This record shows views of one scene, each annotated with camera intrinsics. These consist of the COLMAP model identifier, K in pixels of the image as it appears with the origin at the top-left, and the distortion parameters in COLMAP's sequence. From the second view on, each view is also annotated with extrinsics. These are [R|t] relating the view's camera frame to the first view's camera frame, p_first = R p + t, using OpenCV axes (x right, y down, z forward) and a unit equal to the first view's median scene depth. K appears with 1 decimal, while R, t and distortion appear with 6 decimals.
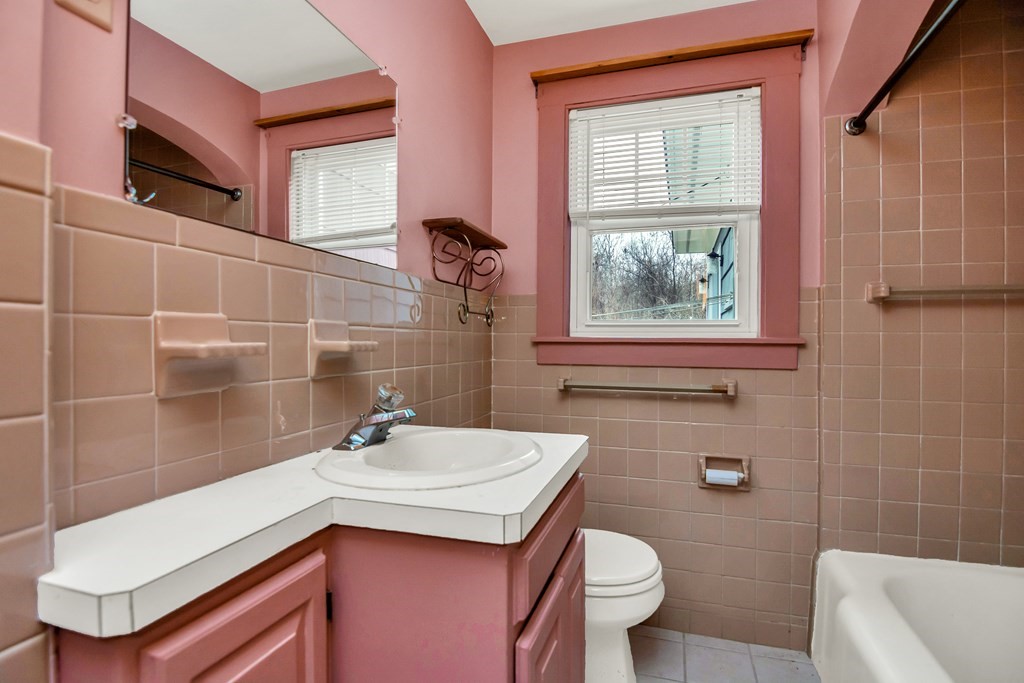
lens RADIAL K [[510.9, 0, 507.2], [0, 510.9, 341.6], [0, 0, 1]] dist [-0.006555, -0.010847]
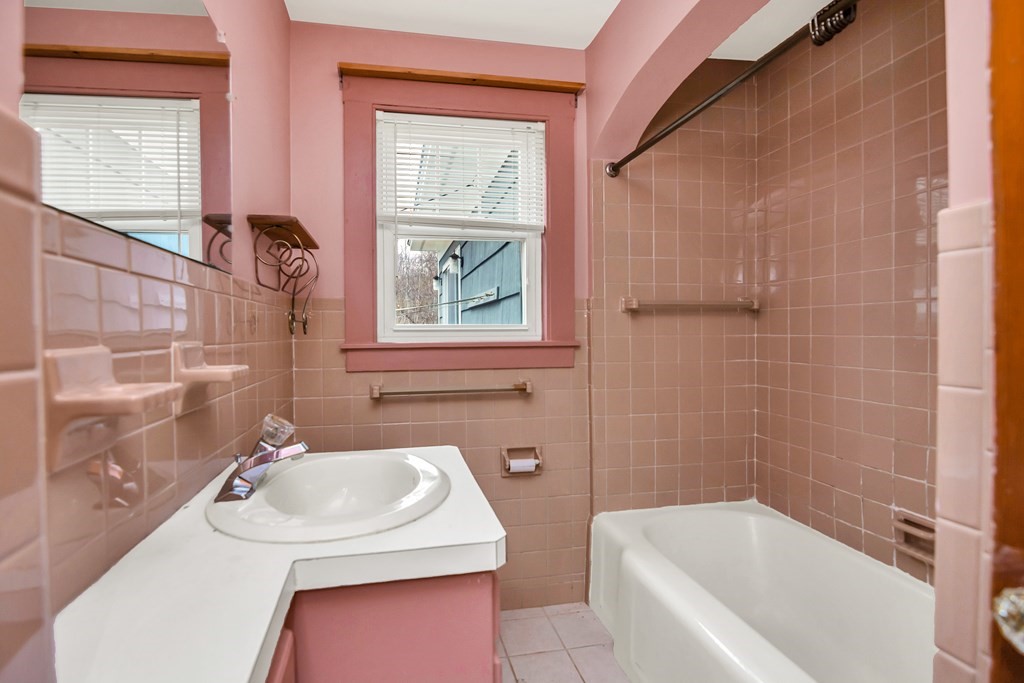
lens RADIAL K [[510.9, 0, 511.4], [0, 510.9, 338.7], [0, 0, 1]] dist [-0.006555, -0.010847]
pose [[0.873353, -0.013742, 0.486893, -0.144288], [0.011418, 0.999905, 0.007741, -0.023196], [-0.486953, -0.001202, 0.873427, 0.025764]]
